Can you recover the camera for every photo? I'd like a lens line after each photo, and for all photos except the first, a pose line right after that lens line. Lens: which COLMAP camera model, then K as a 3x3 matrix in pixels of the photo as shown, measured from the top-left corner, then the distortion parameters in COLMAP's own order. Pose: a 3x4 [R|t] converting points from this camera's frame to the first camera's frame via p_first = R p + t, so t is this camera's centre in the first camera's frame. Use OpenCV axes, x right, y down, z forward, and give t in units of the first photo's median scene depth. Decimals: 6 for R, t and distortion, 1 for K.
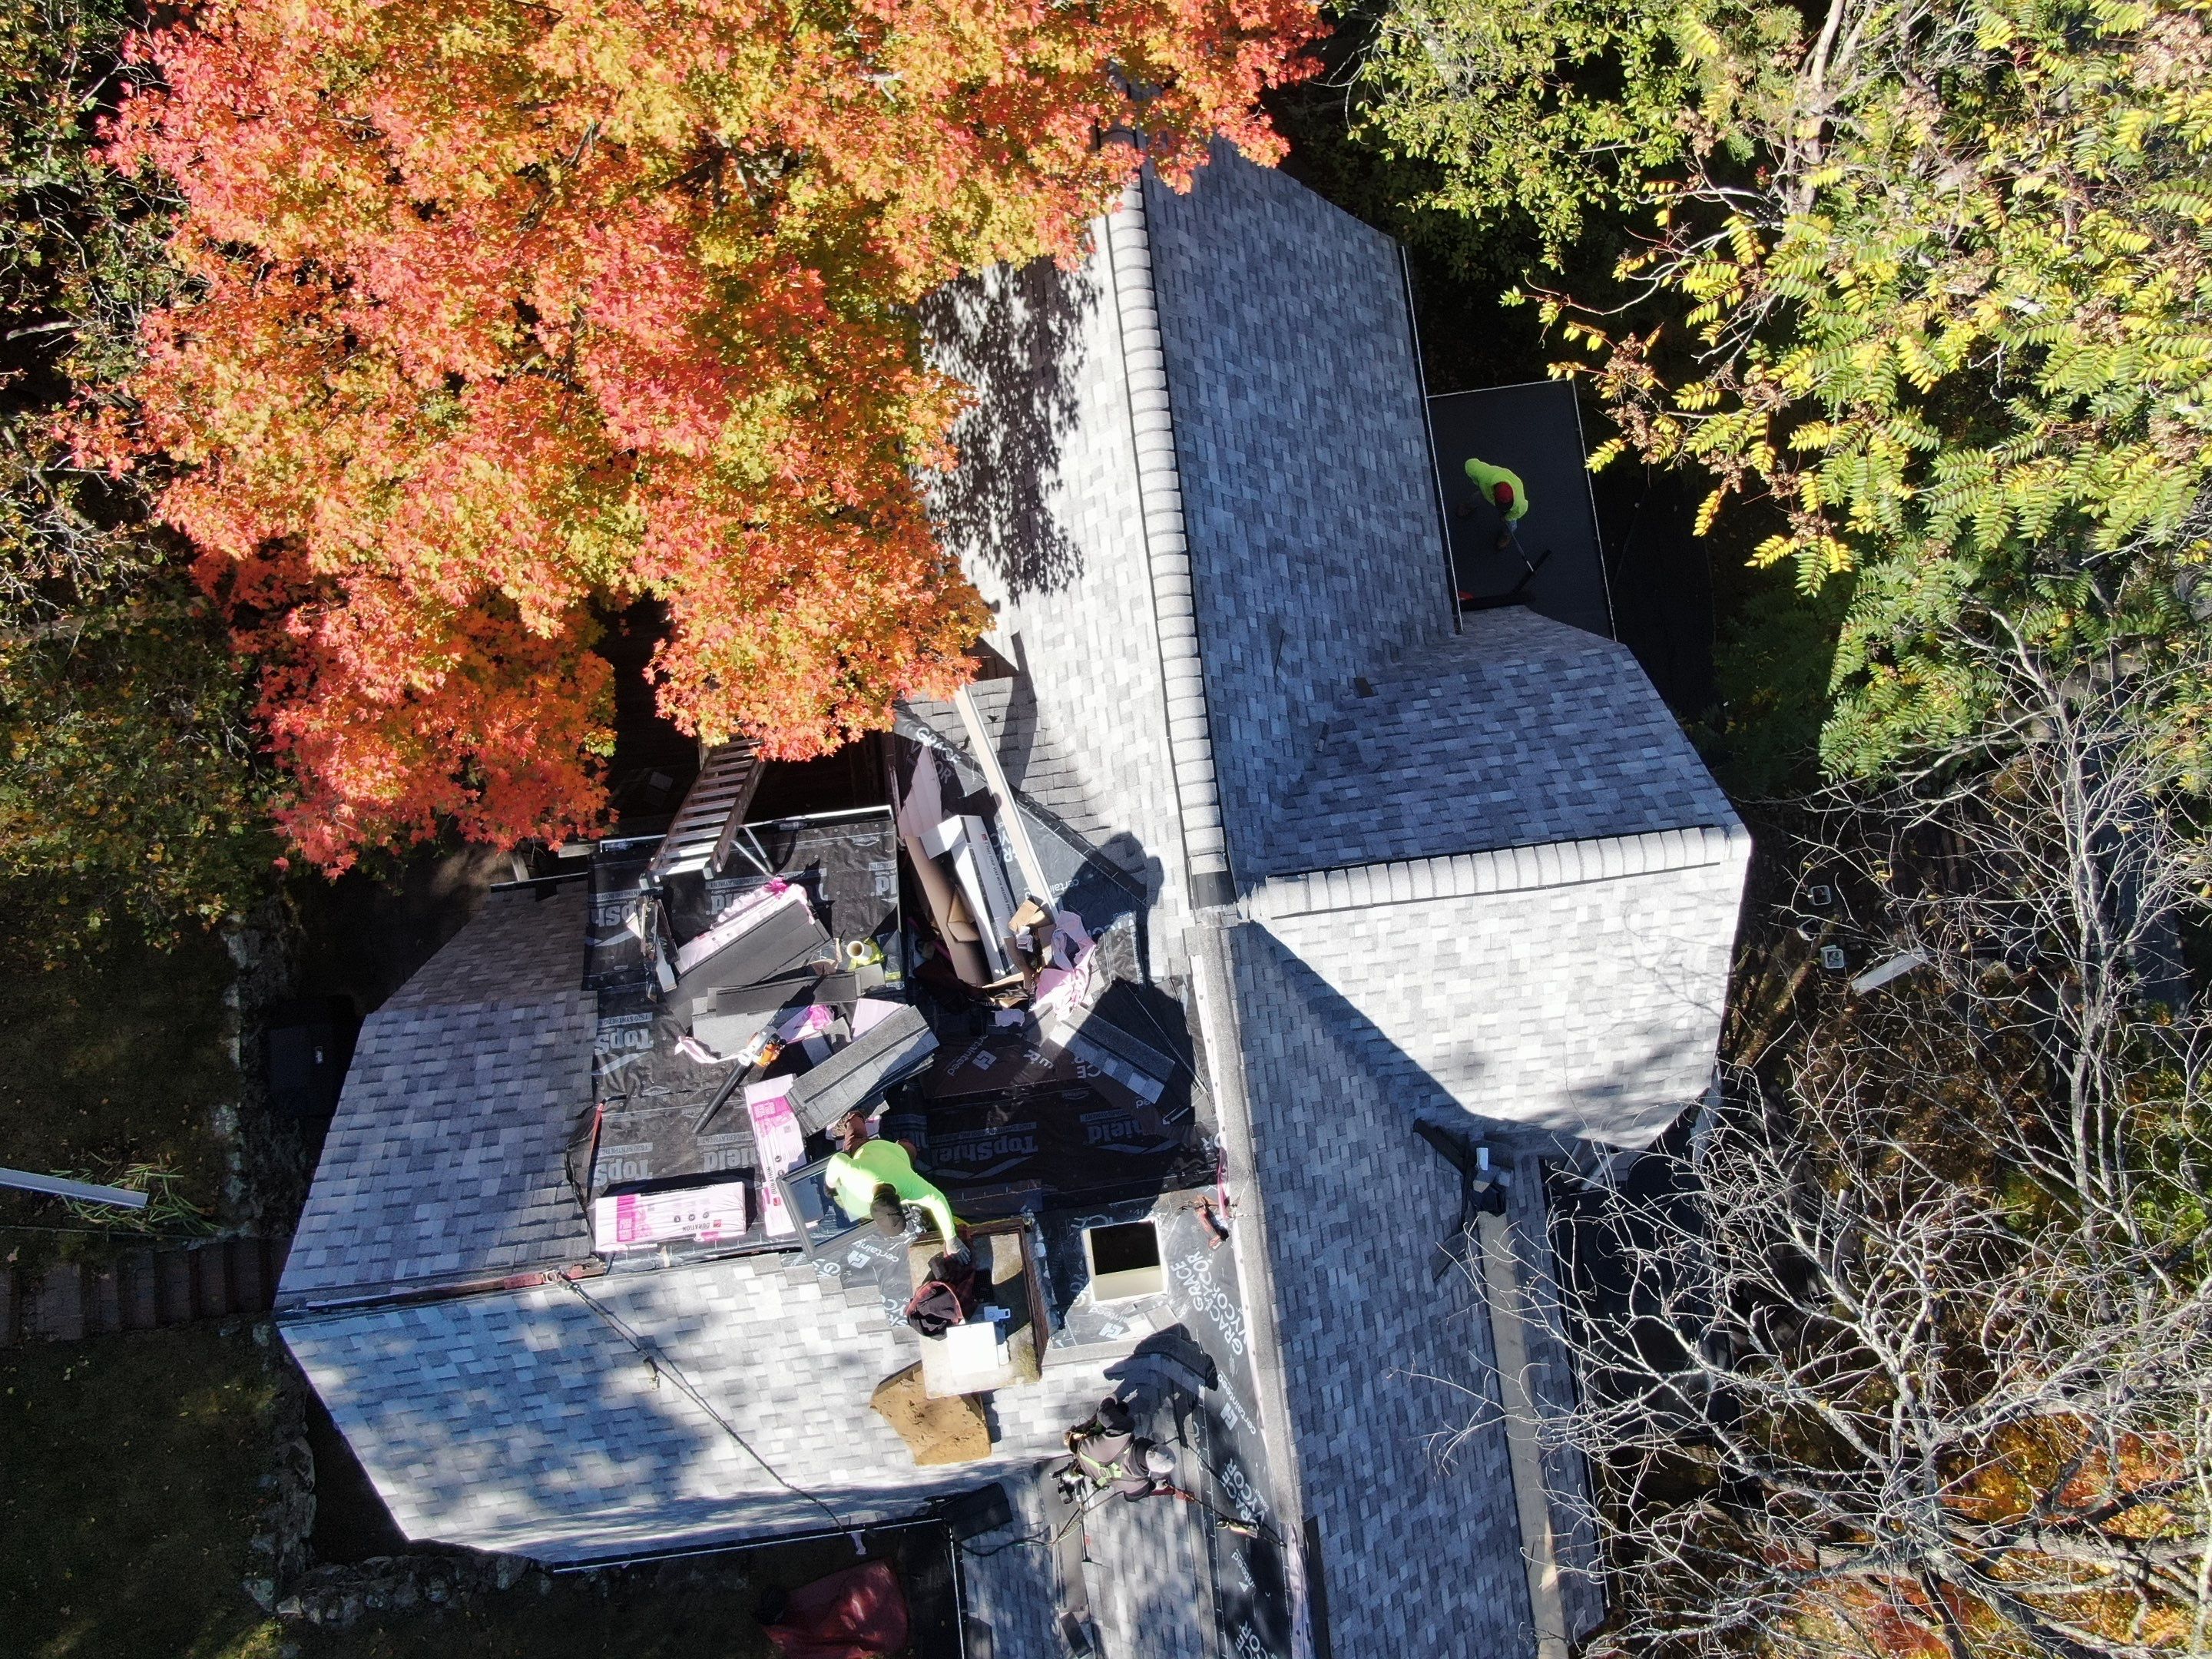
lens RADIAL K [[1601.8, 0, 1107.8], [0, 1601.8, 822.3], [0, 0, 1]] dist [-0.020791, 0.006280]
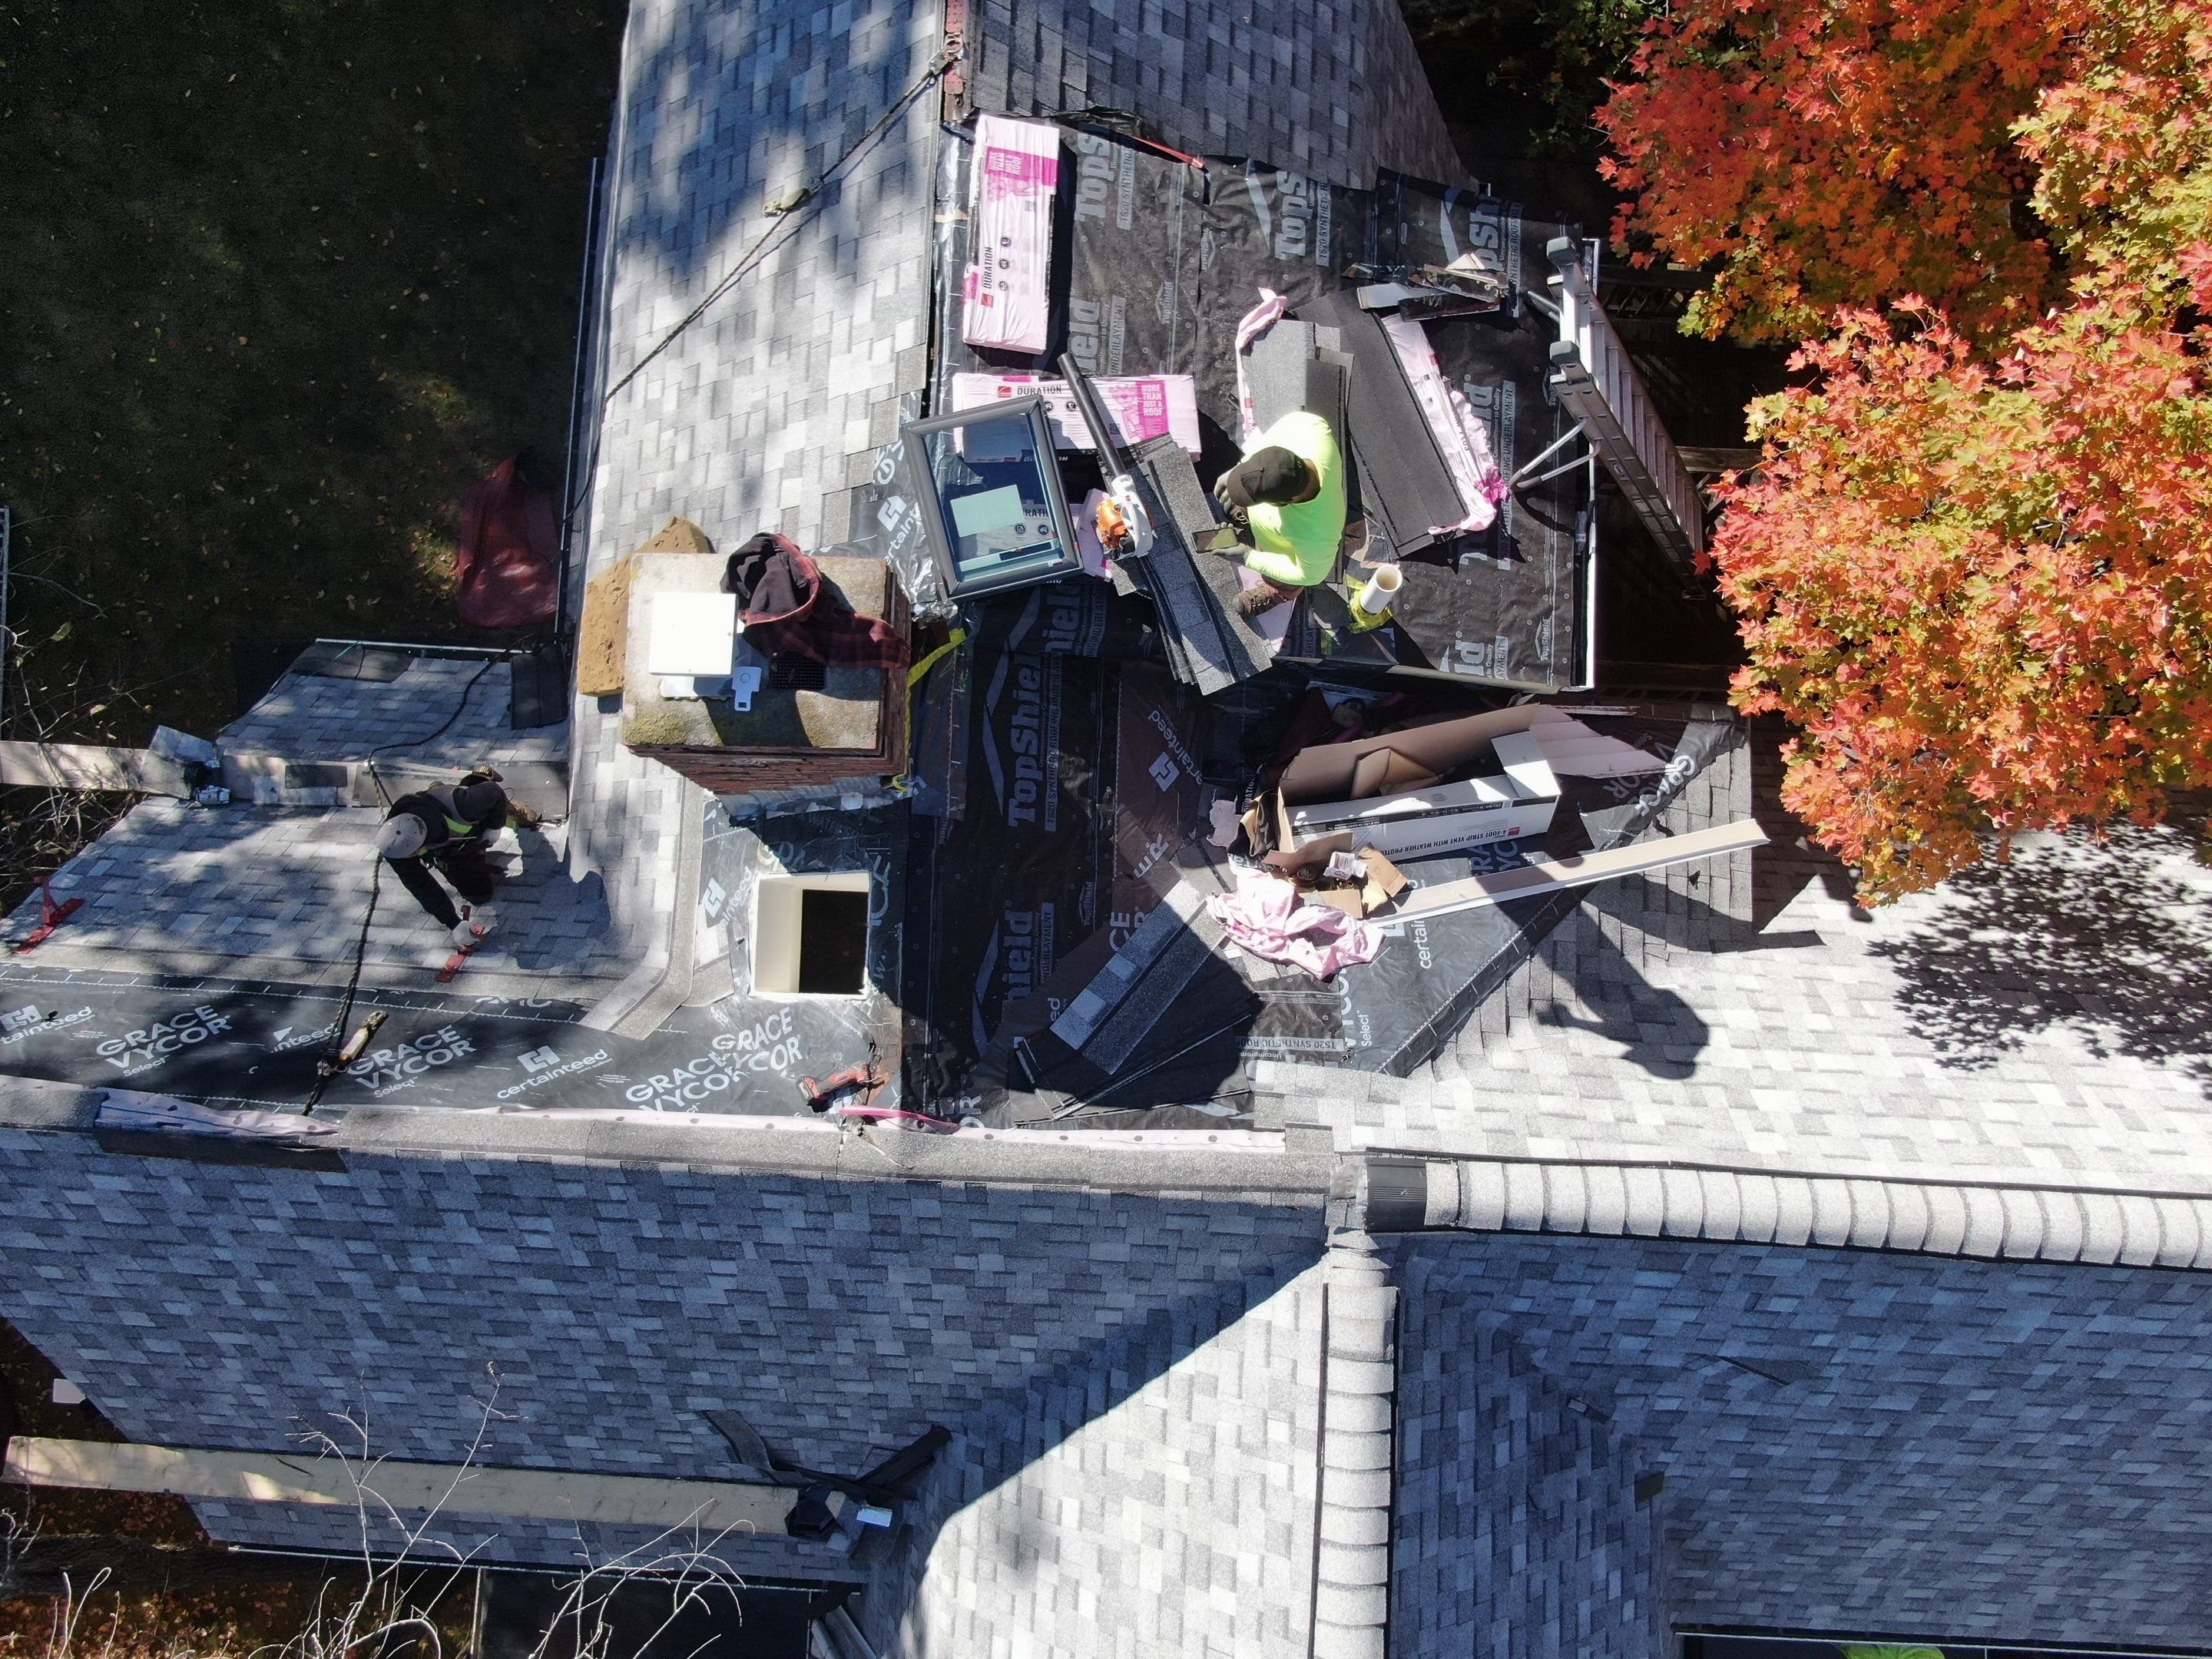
lens RADIAL K [[1601.8, 0, 1109.0], [0, 1601.8, 834.0], [0, 0, 1]] dist [-0.020791, 0.006280]
pose [[-0.172177, 0.979836, -0.101374, 0.014120], [-0.976721, -0.156445, 0.146770, 0.074263], [0.127951, 0.124284, 0.983962, 0.384883]]
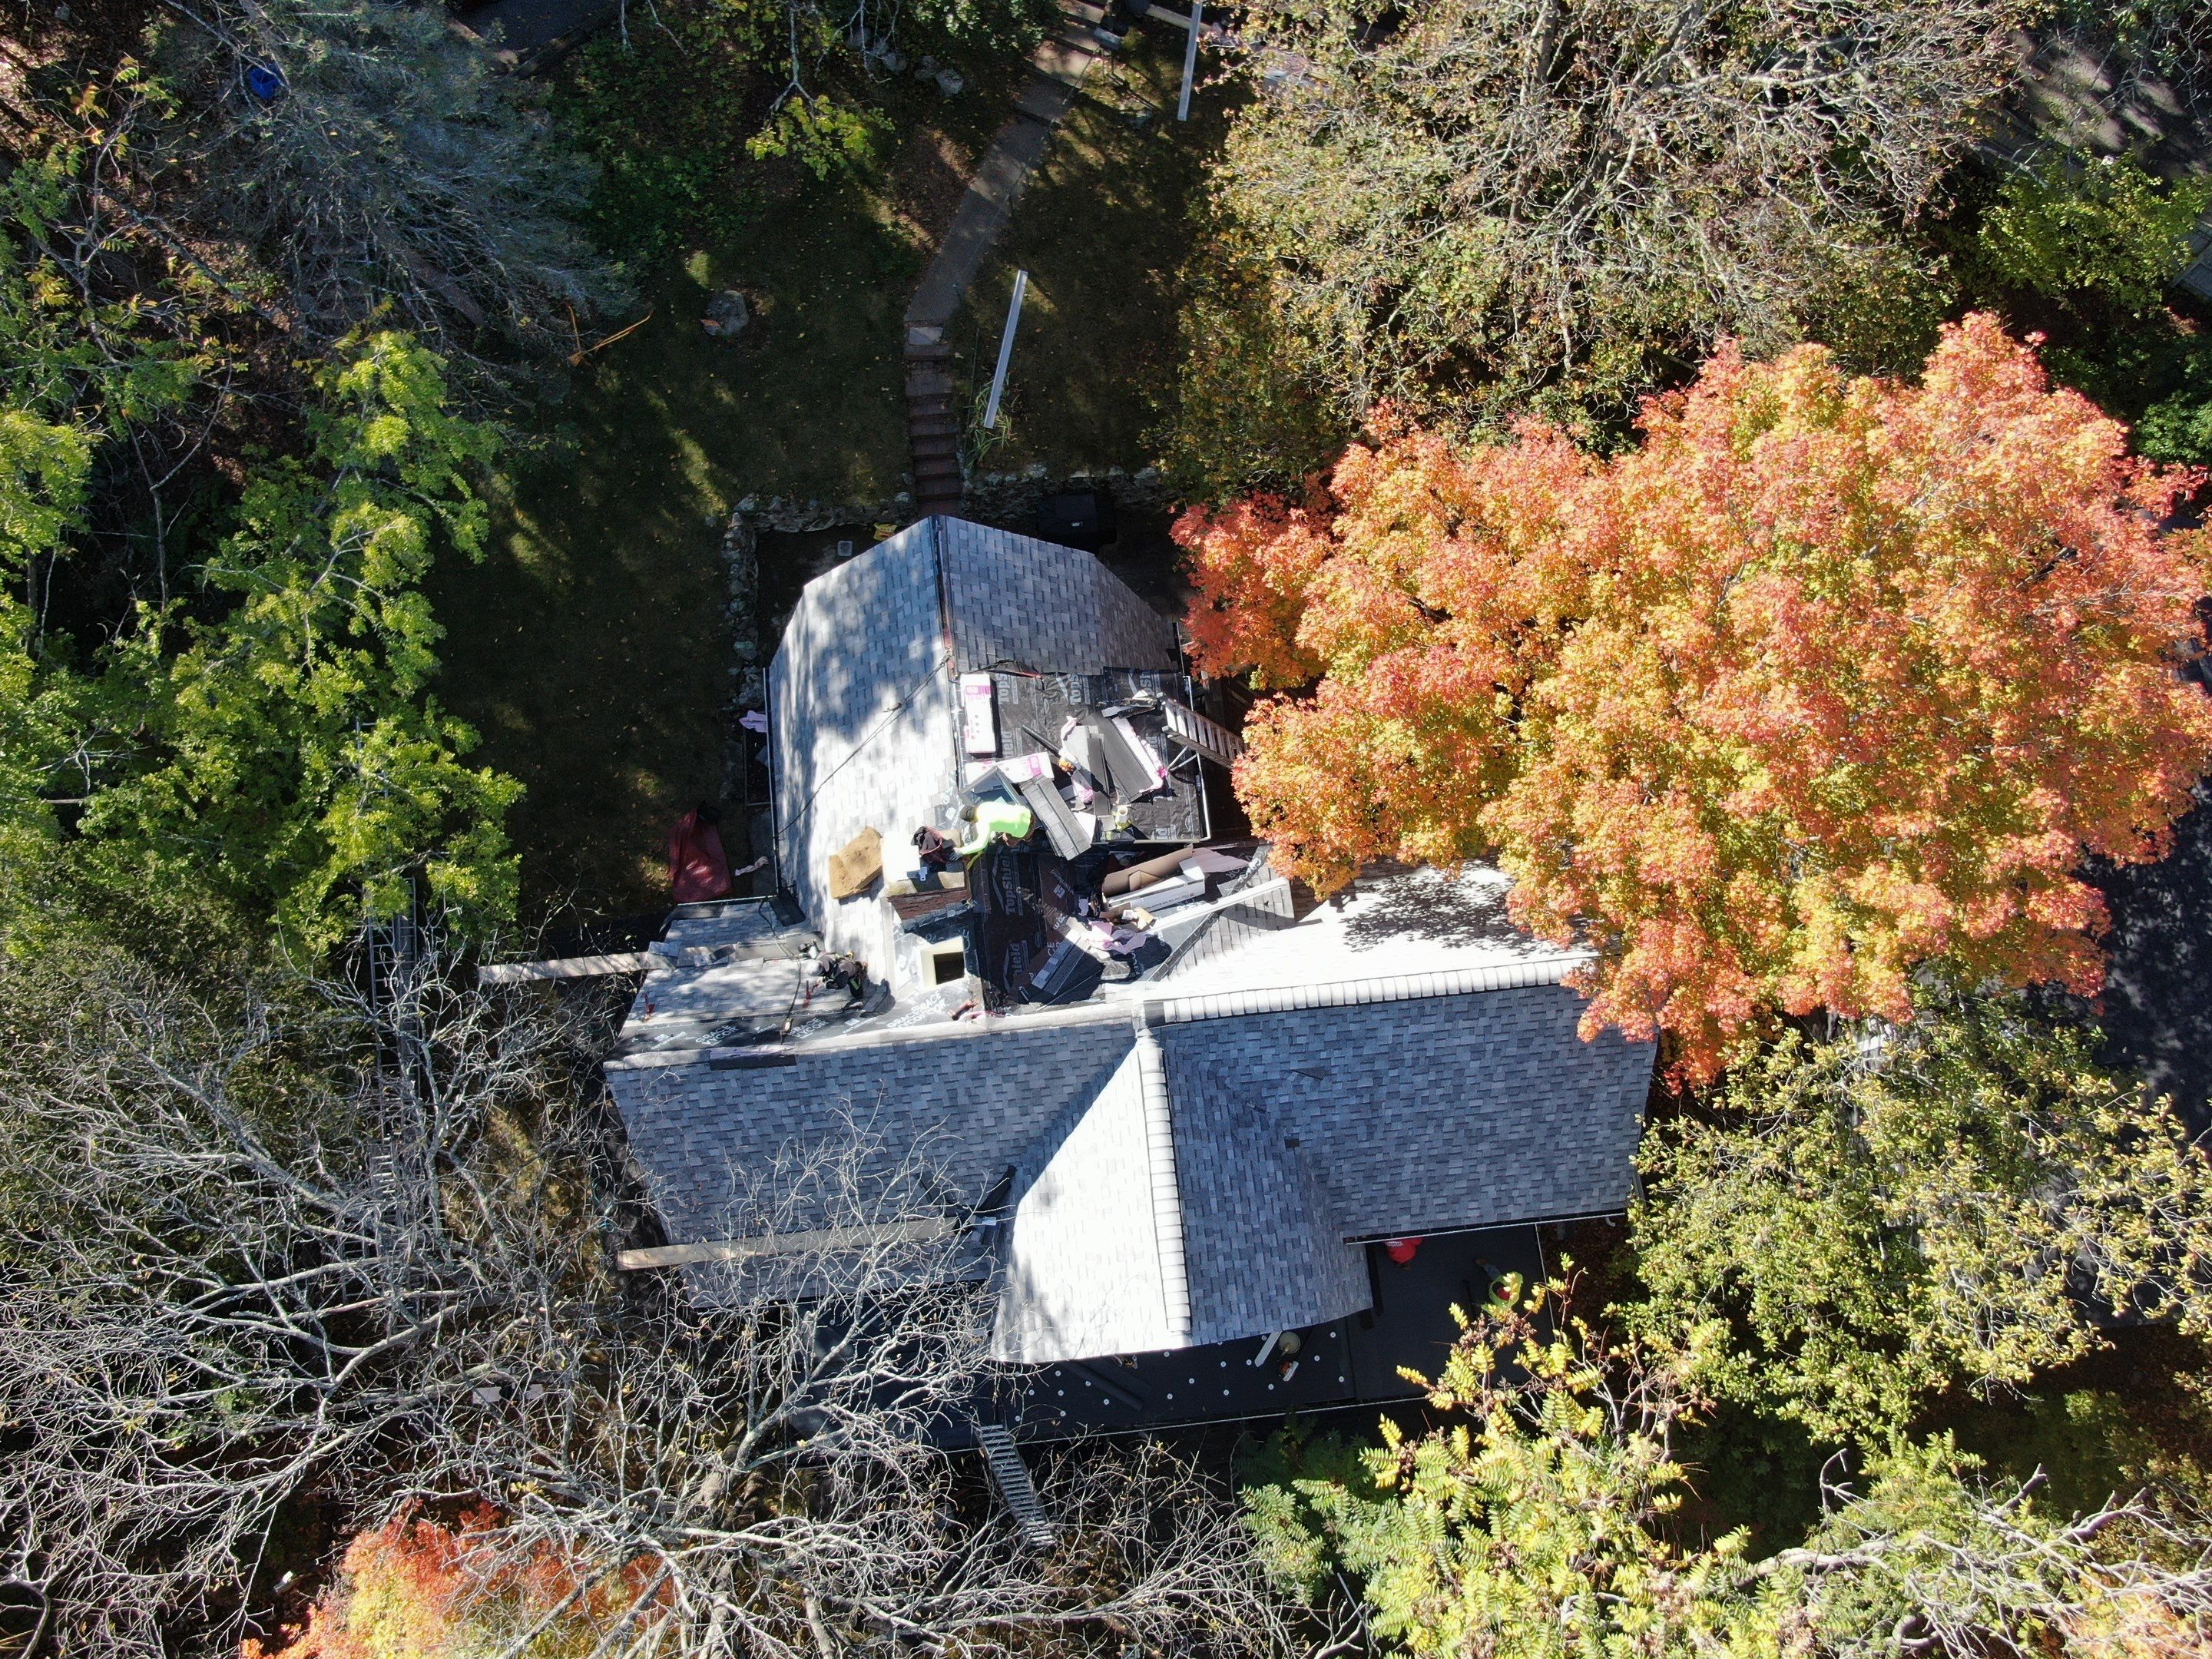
lens RADIAL K [[1601.8, 0, 1108.1], [0, 1601.8, 831.8], [0, 0, 1]] dist [-0.020791, 0.006280]
pose [[-0.018763, 0.966880, -0.254542, 0.295711], [-0.992001, 0.013783, 0.125477, -0.118228], [0.124830, 0.254860, 0.958887, -0.646925]]
